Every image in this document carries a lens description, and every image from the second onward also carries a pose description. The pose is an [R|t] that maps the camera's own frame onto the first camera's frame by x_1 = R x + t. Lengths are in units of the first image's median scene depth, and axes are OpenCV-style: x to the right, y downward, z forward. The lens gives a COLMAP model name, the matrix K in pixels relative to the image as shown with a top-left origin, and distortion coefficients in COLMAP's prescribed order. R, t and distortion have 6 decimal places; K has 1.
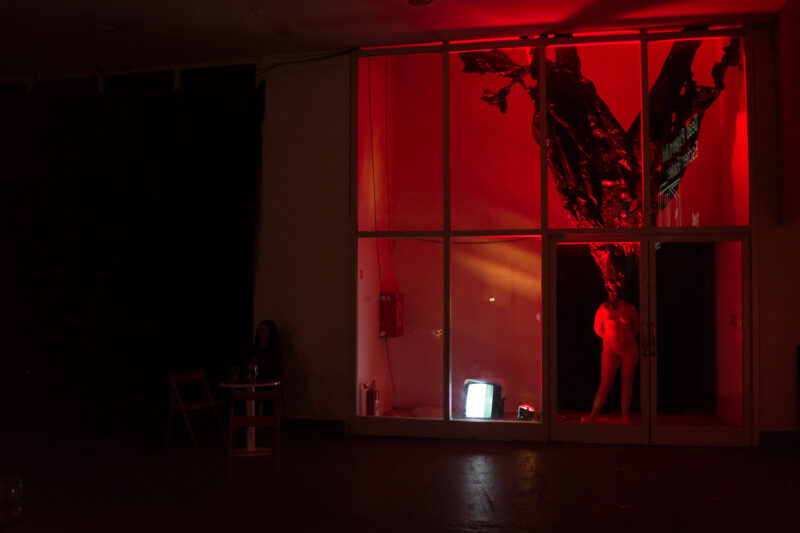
lens RADIAL K [[814.3, 0, 400.0], [0, 814.3, 266.5], [0, 0, 1]] dist [-0.082487, -0.005470]
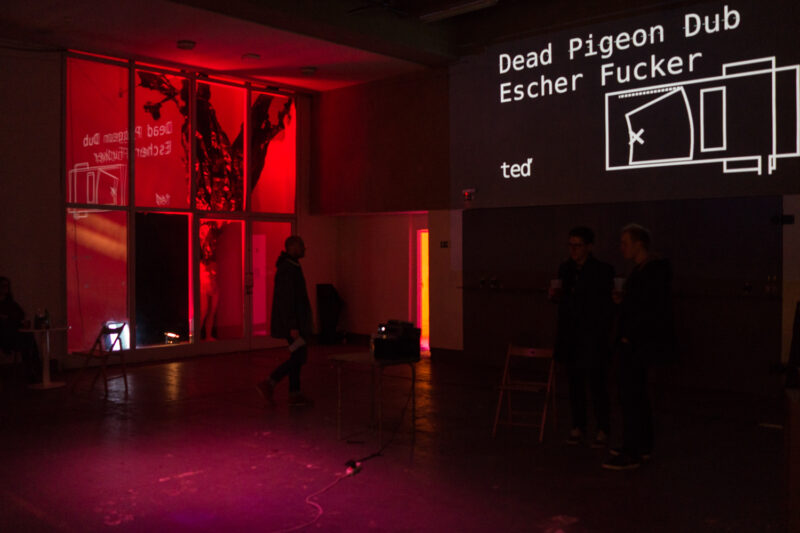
lens RADIAL K [[814.3, 0, 400.0], [0, 814.3, 266.5], [0, 0, 1]] dist [-0.082487, -0.005470]
pose [[0.492788, -0.005300, 0.870133, -0.870902], [-0.019462, 0.999664, 0.017111, 0.024914], [-0.869932, -0.025367, 0.492520, -0.027061]]
